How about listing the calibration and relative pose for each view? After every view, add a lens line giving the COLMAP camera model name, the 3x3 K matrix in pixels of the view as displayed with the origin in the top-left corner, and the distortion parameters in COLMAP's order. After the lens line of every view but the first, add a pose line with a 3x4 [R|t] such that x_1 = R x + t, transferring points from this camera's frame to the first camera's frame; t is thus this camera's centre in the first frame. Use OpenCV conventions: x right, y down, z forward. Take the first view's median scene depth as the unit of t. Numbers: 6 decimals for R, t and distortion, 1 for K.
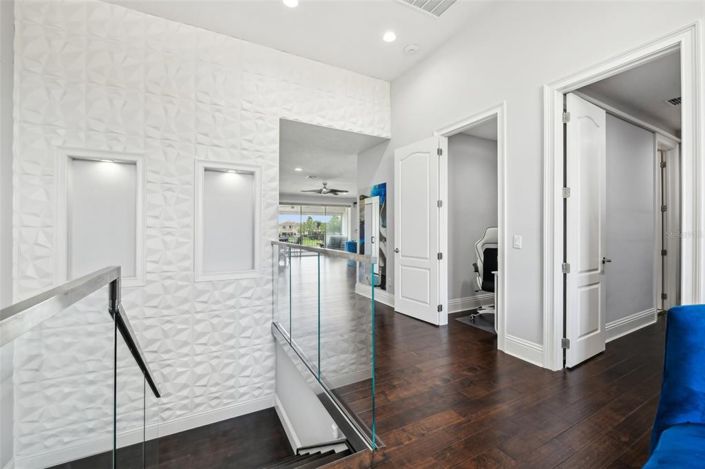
lens RADIAL K [[288.2, 0, 354.5], [0, 288.2, 230.6], [0, 0, 1]] dist [-0.003950, -0.000225]
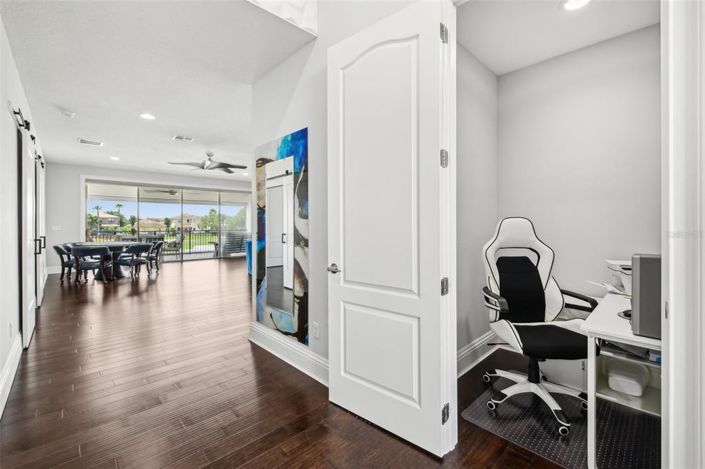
lens RADIAL K [[302.8, 0, 355.0], [0, 302.8, 223.4], [0, 0, 1]] dist [-0.018956, -0.000017]
pose [[0.959464, -0.004058, 0.281801, 0.039788], [0.005134, 0.999982, -0.003080, -0.000249], [-0.281784, 0.004402, 0.959468, 0.468774]]
